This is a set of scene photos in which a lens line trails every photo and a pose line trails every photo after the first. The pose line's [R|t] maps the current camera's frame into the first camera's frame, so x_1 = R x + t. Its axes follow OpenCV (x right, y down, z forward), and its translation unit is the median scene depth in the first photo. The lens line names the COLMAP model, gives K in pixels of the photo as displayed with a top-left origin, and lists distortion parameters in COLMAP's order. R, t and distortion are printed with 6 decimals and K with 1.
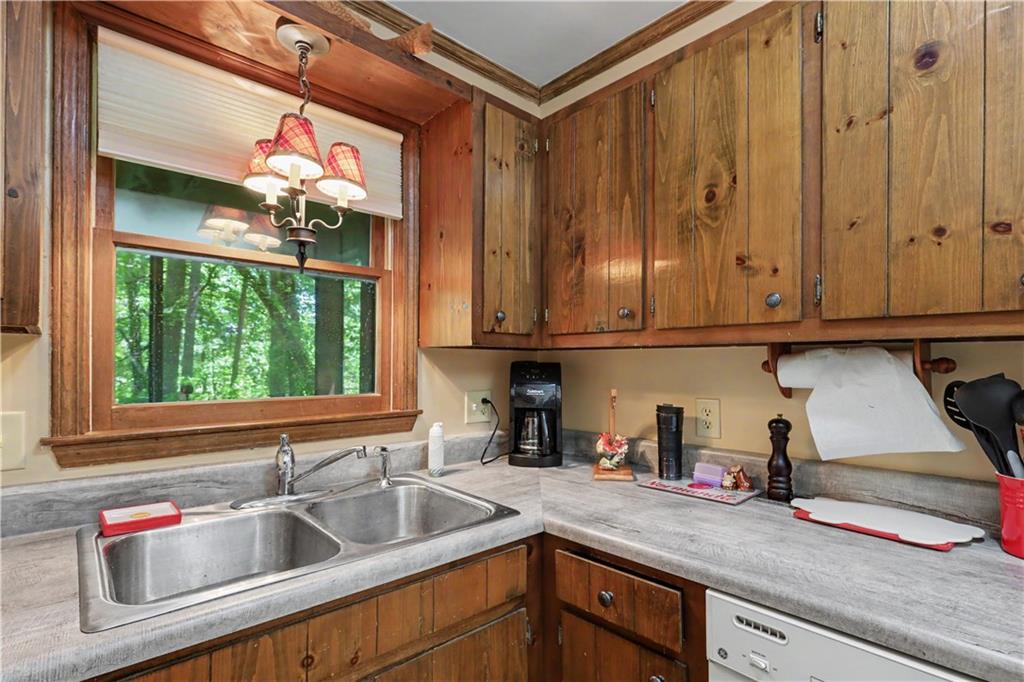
lens RADIAL K [[487.7, 0, 524.1], [0, 487.7, 361.3], [0, 0, 1]] dist [-0.002057, 0.000054]
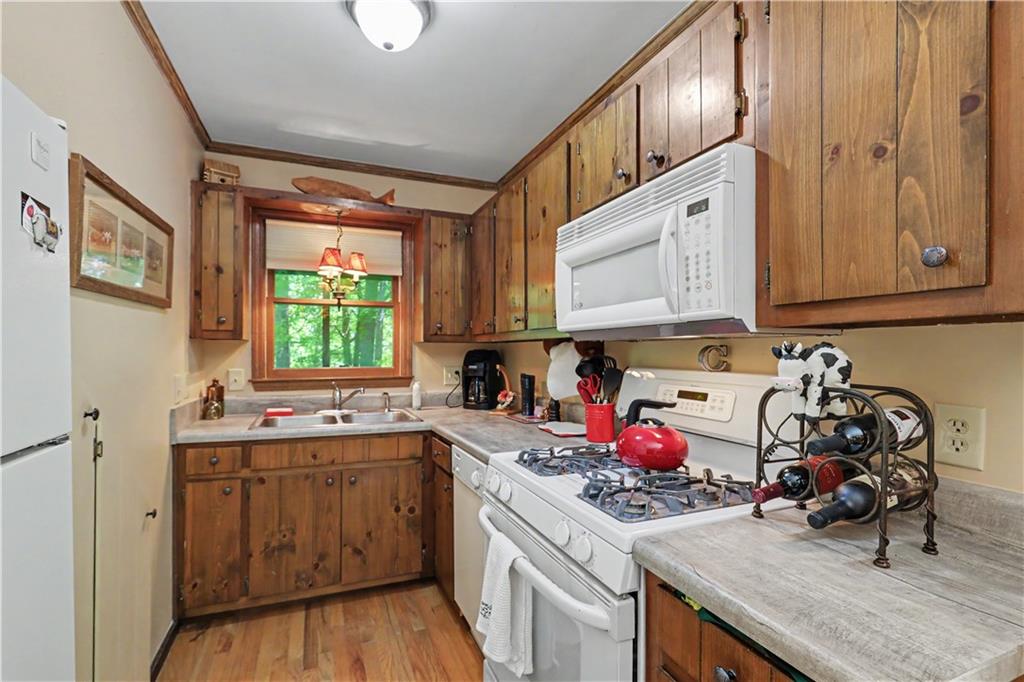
lens RADIAL K [[464.9, 0, 508.3], [0, 464.9, 347.3], [0, 0, 1]] dist [0.017990, 0.000390]
pose [[0.939594, -0.005062, -0.342253, 0.834726], [0.004058, 0.999985, -0.003650, -0.001576], [0.342266, 0.002041, 0.939601, -0.628435]]
